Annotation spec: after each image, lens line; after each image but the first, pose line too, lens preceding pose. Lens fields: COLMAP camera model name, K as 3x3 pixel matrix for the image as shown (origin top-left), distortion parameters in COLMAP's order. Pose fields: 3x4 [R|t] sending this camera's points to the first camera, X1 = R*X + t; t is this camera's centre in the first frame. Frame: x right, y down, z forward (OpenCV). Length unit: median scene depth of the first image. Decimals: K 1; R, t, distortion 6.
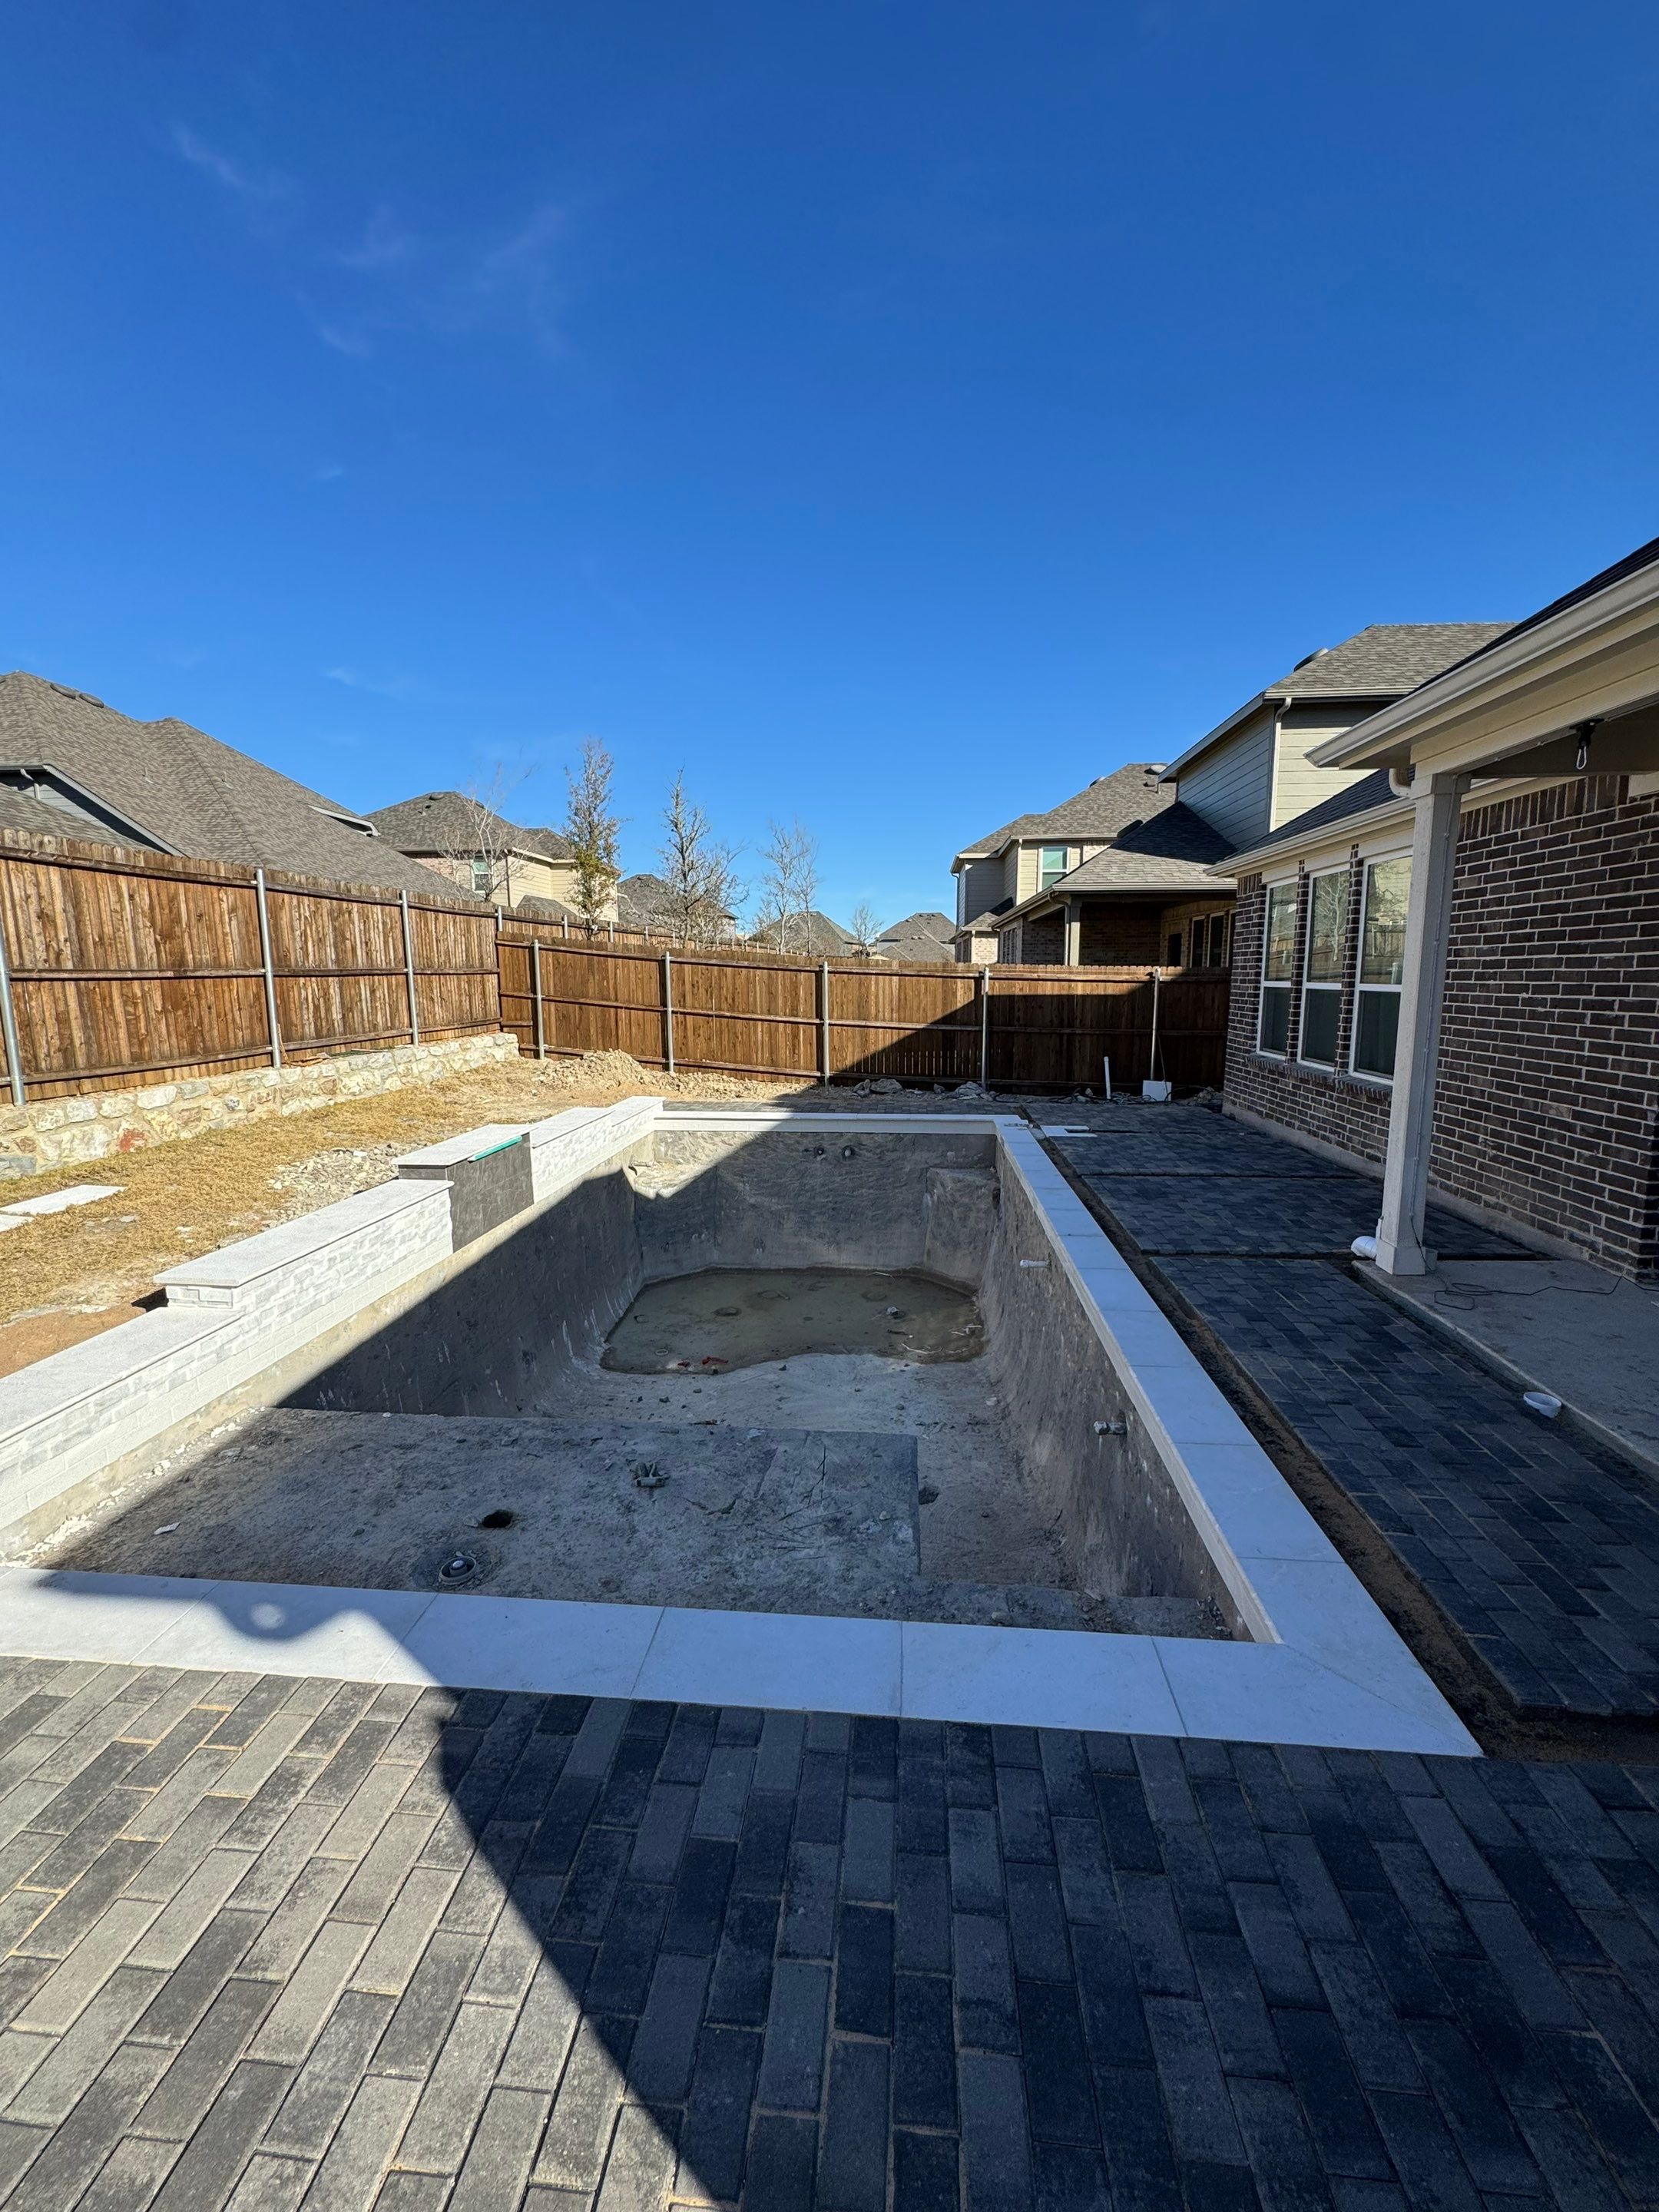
lens RADIAL K [[878.5, 0, 828.6], [0, 878.5, 1100.9], [0, 0, 1]] dist [-0.003966, 0.000375]
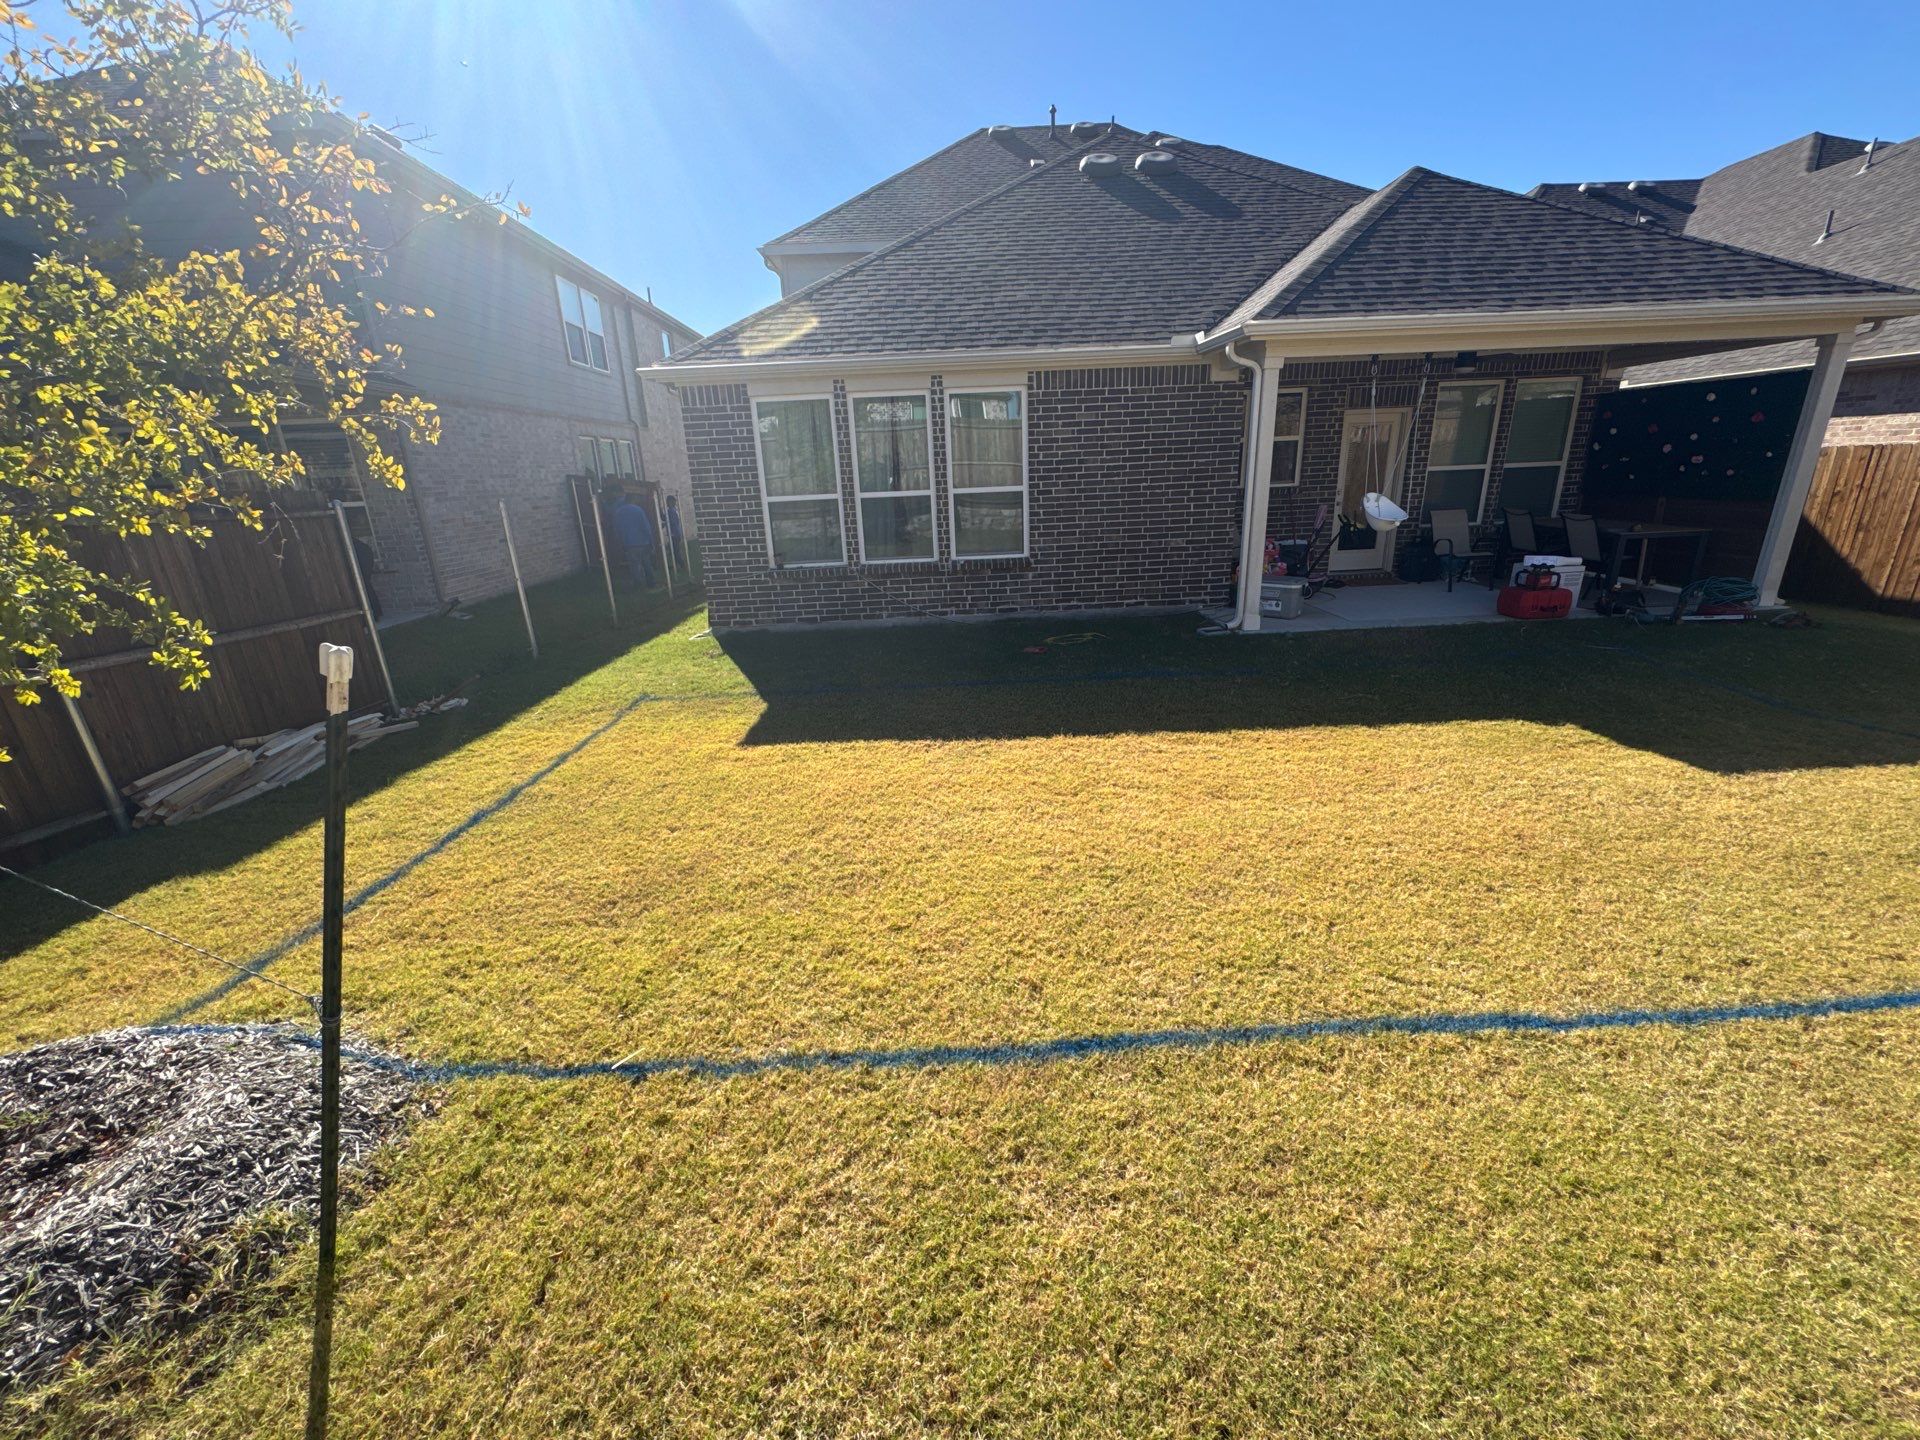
lens RADIAL K [[762.5, 0, 966.1], [0, 762.5, 723.0], [0, 0, 1]] dist [-0.003966, 0.000375]
pose [[-0.126393, -0.306020, 0.943598, -0.632786], [0.184229, 0.927436, 0.325456, -0.190483], [-0.974723, 0.214973, -0.060843, 1.221515]]
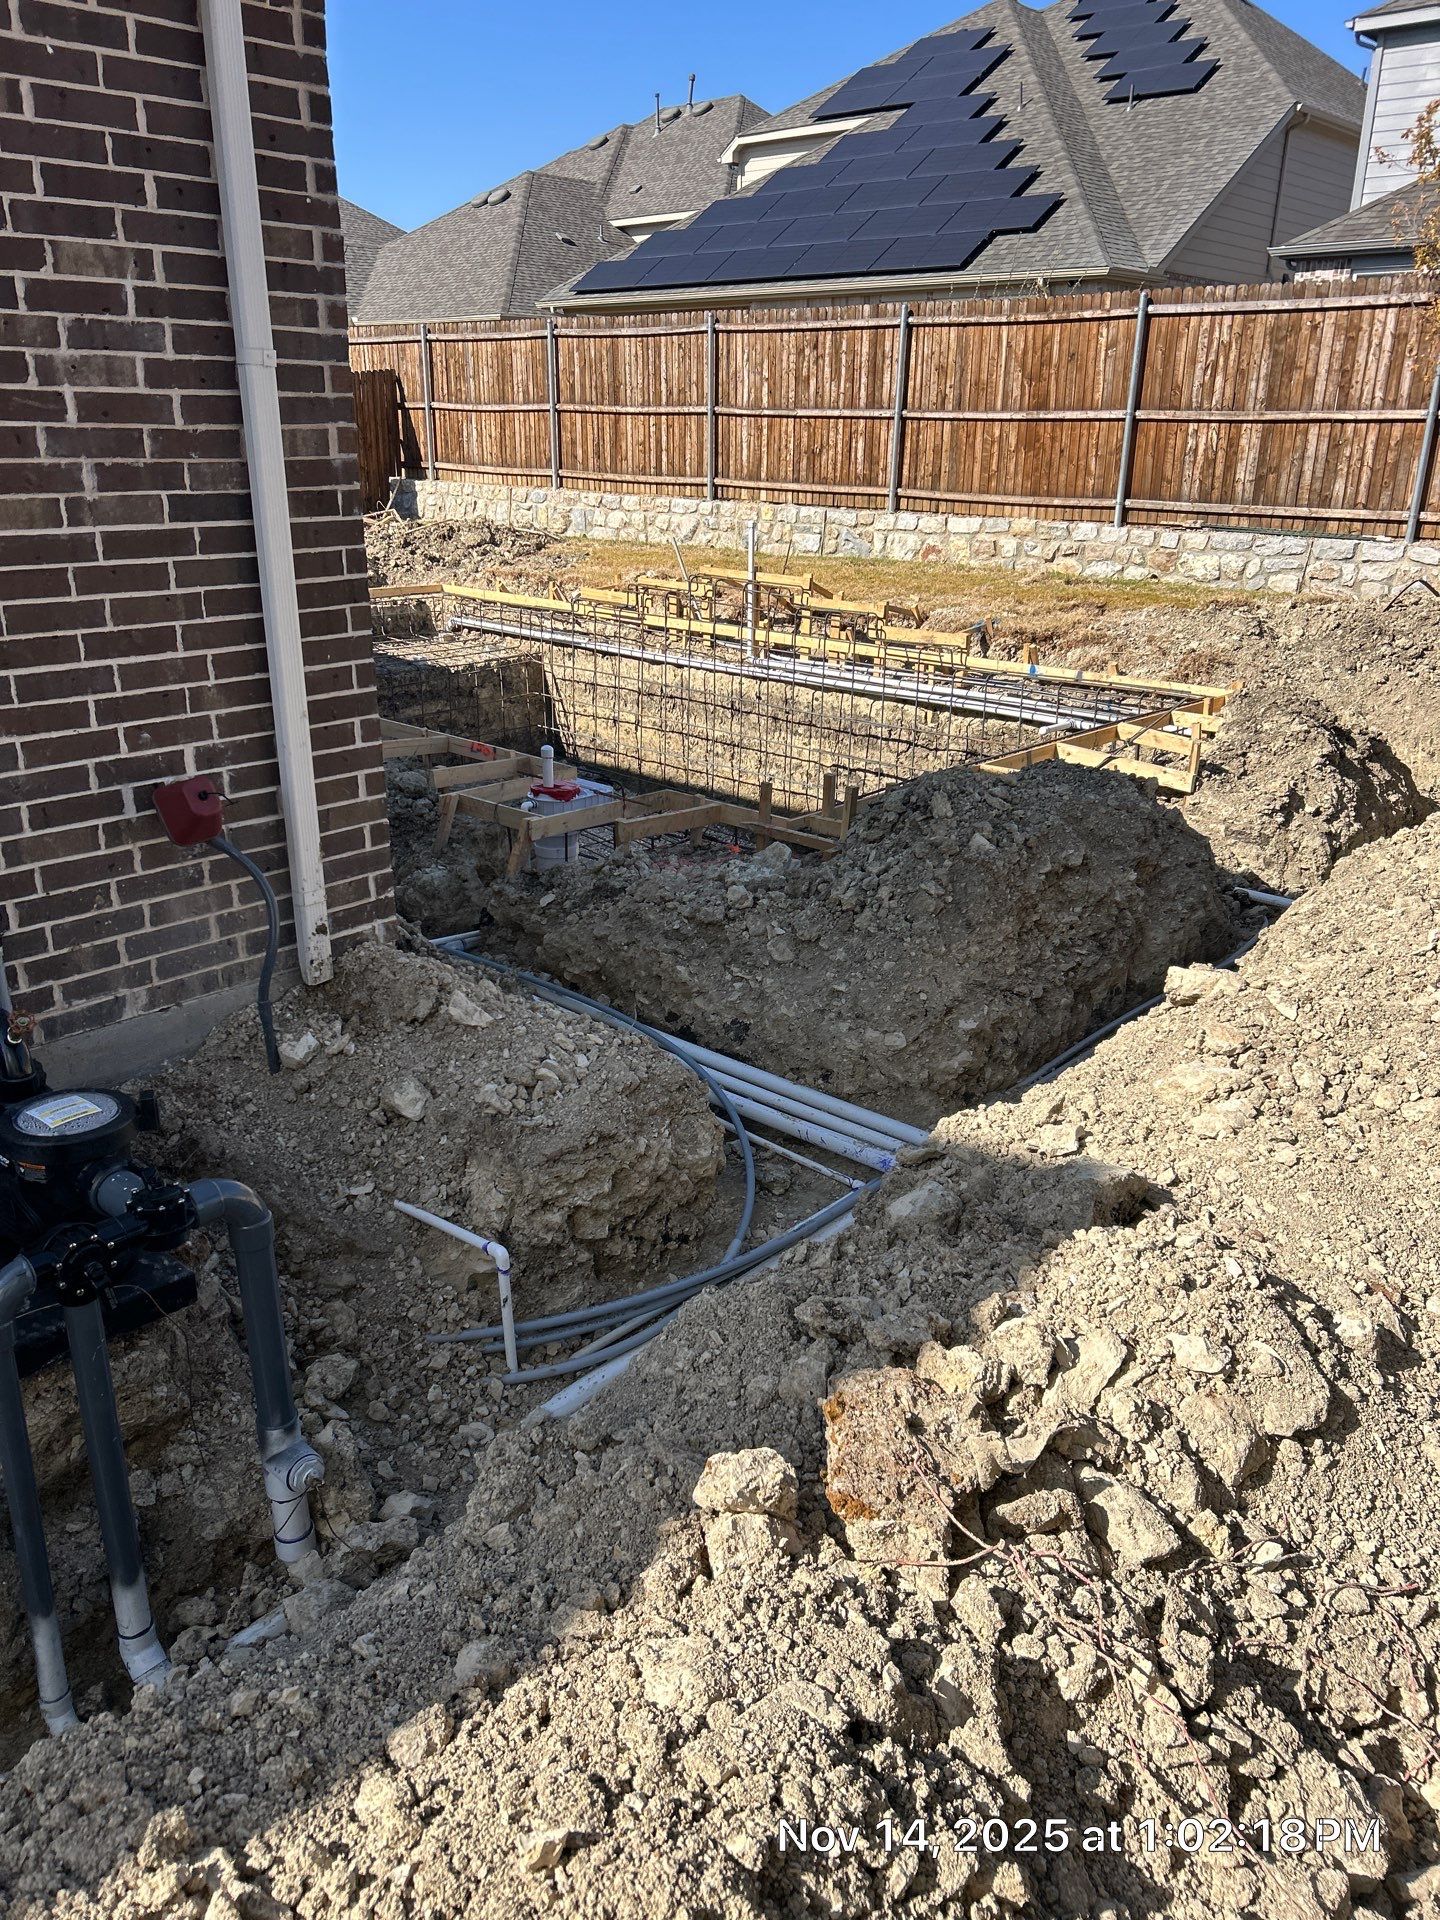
lens RADIAL K [[1443.5, 0, 732.6], [0, 1443.5, 952.0], [0, 0, 1]] dist [0.031771, -0.032133]
pose [[-0.603056, 0.269294, -0.750869, 1.012863], [-0.128880, 0.896035, 0.424867, -0.267499], [0.787219, 0.352991, -0.505652, 1.868316]]
